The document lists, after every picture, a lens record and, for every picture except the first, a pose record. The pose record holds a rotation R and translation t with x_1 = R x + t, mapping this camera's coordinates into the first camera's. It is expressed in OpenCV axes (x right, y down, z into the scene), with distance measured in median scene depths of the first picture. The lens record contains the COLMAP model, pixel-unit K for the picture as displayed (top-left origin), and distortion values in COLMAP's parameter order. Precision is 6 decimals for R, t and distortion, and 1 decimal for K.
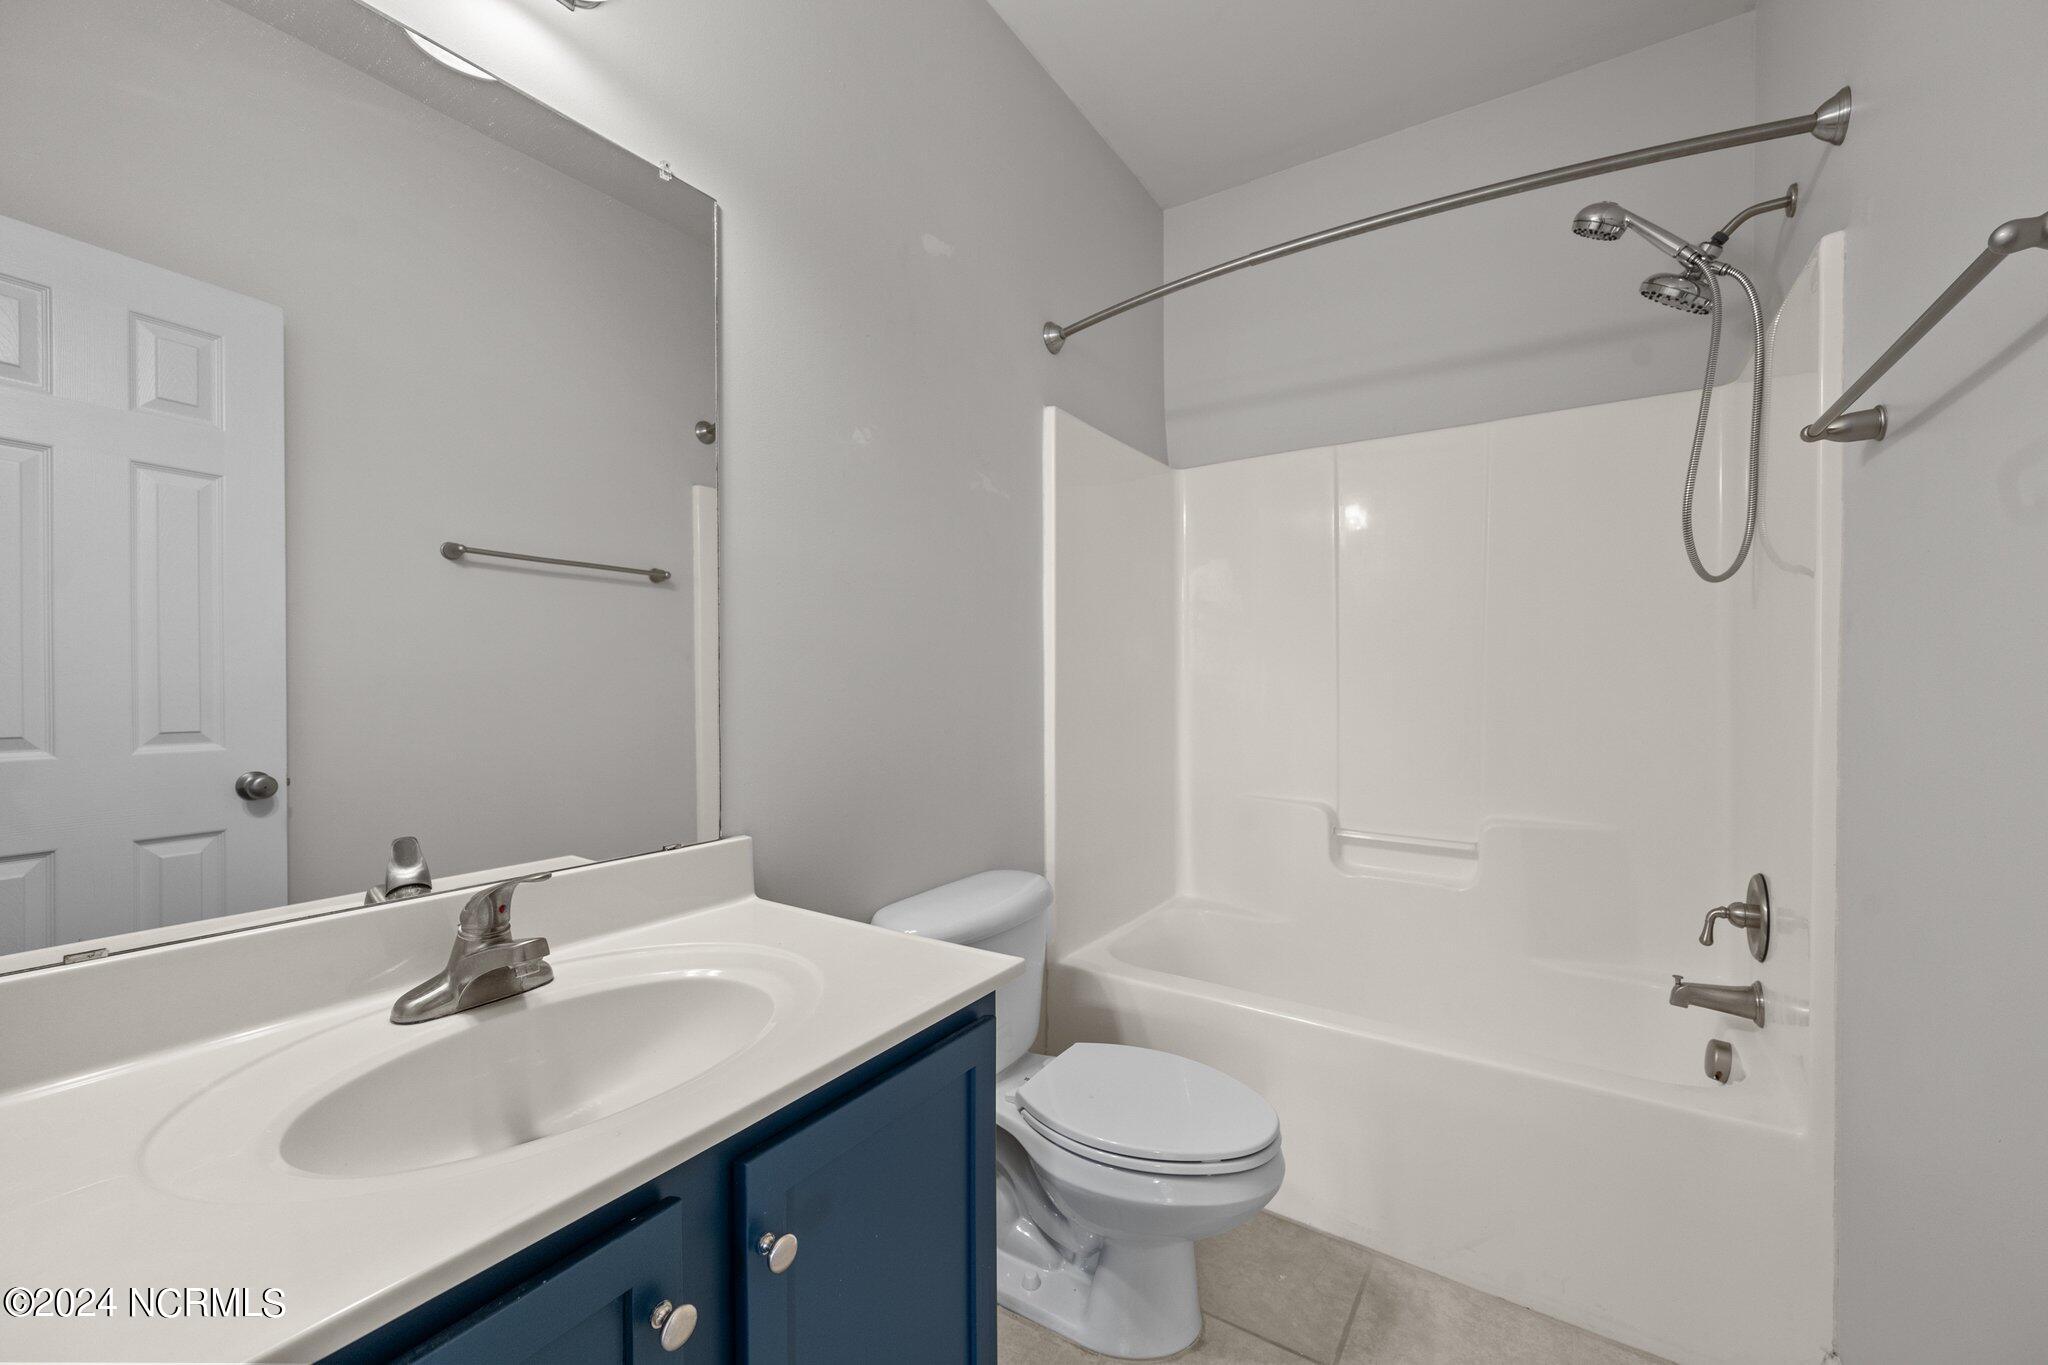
lens RADIAL K [[817.1, 0, 1027.7], [0, 817.1, 670.7], [0, 0, 1]] dist [-0.001165, -0.000054]
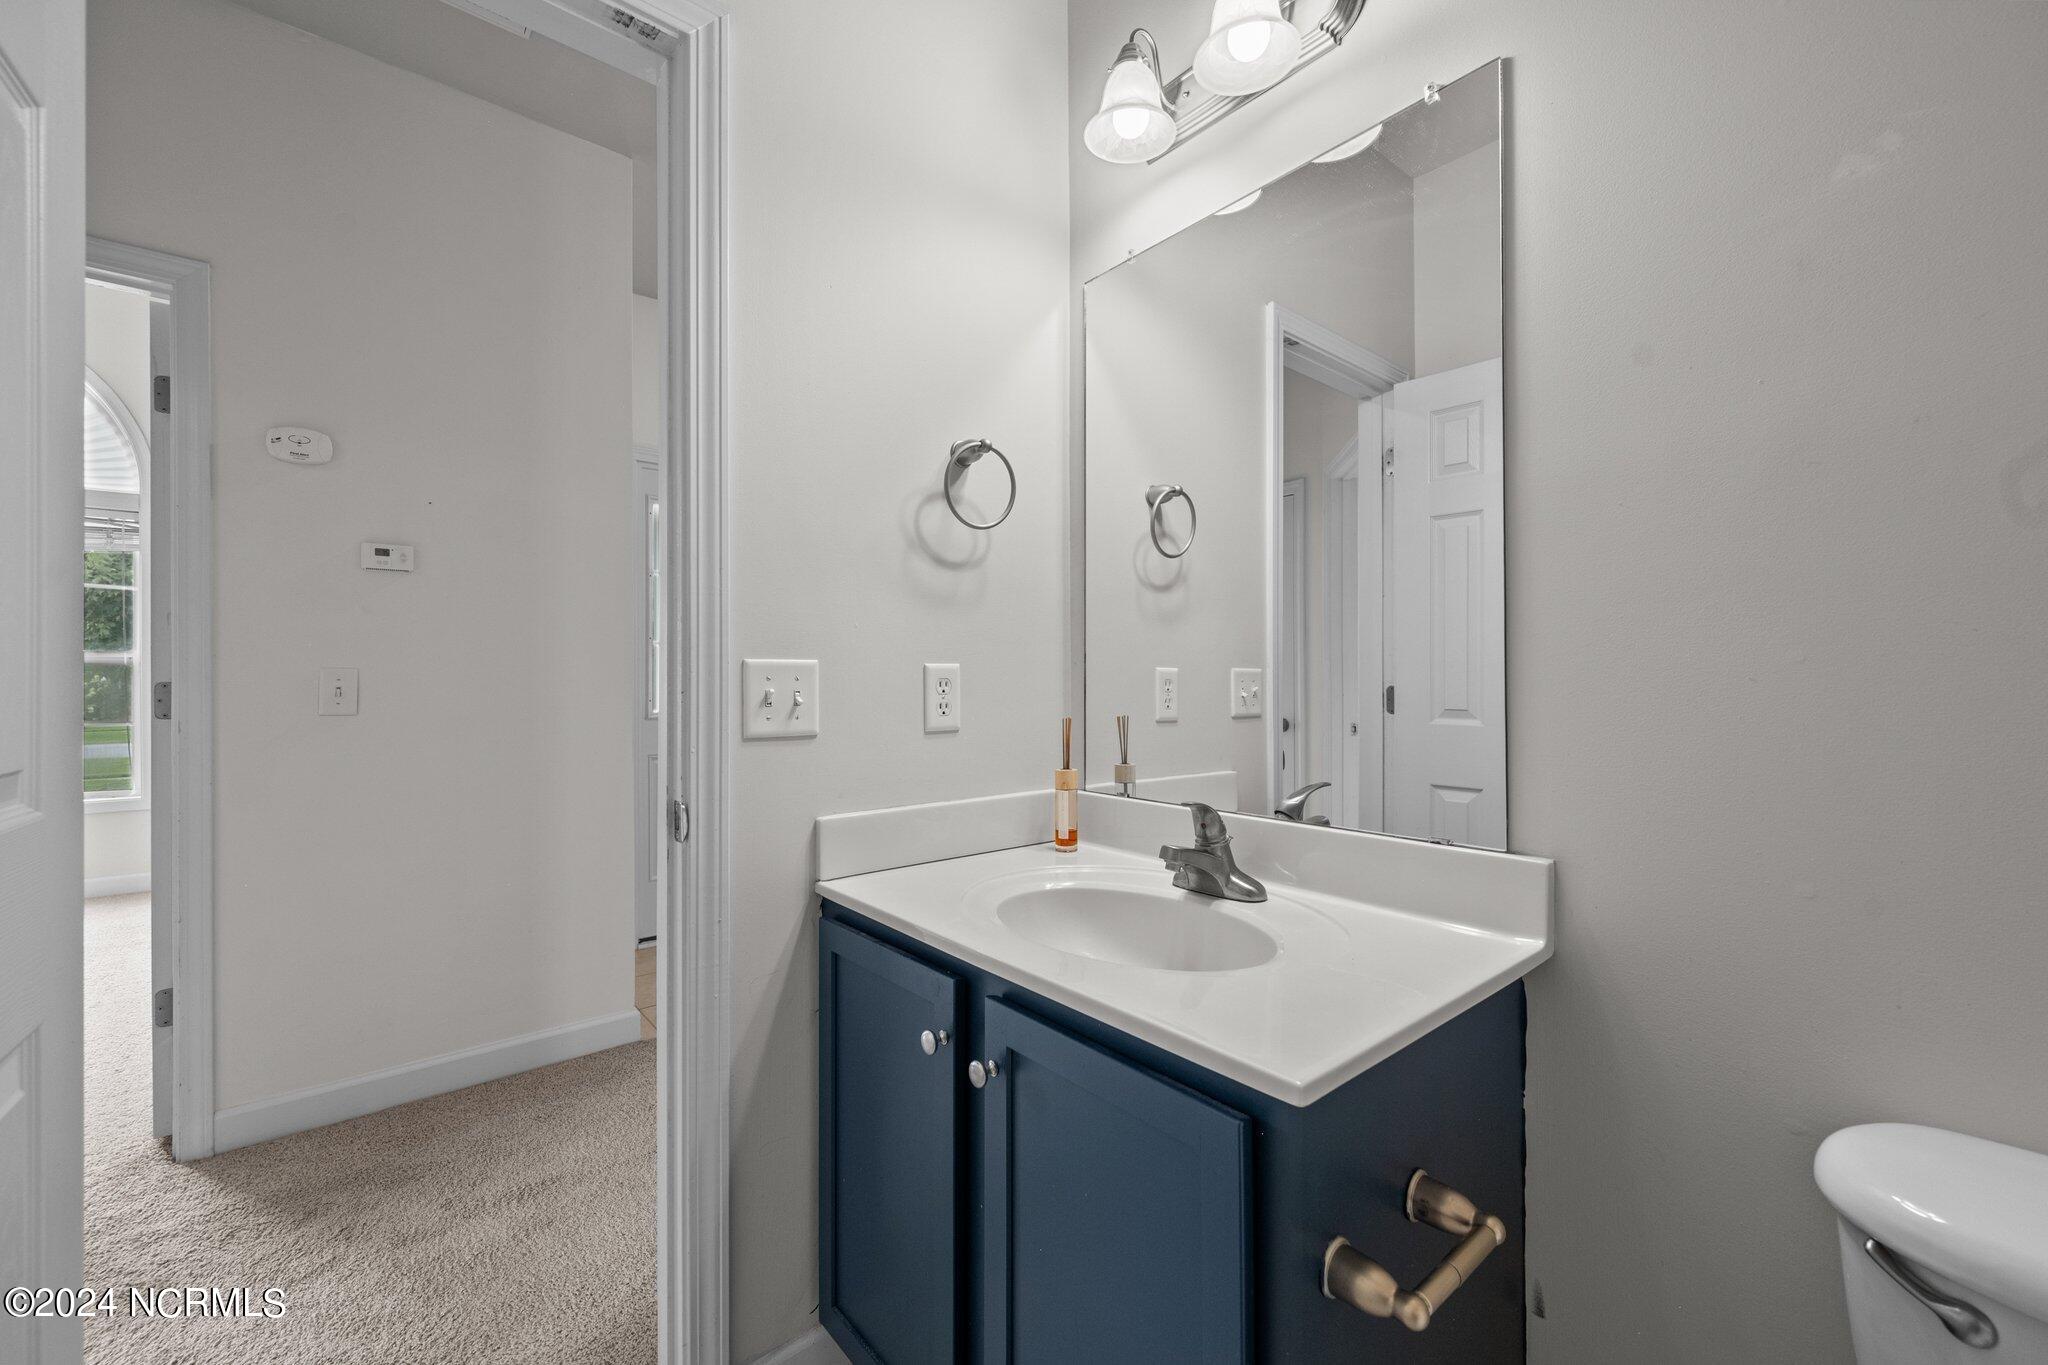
lens RADIAL K [[817.1, 0, 1027.7], [0, 817.1, 670.7], [0, 0, 1]] dist [-0.001165, -0.000054]
pose [[-0.281905, -0.025438, -0.959105, 0.452312], [-0.006588, 0.999676, -0.024578, 0.047900], [0.959420, -0.000610, -0.281982, 0.695281]]
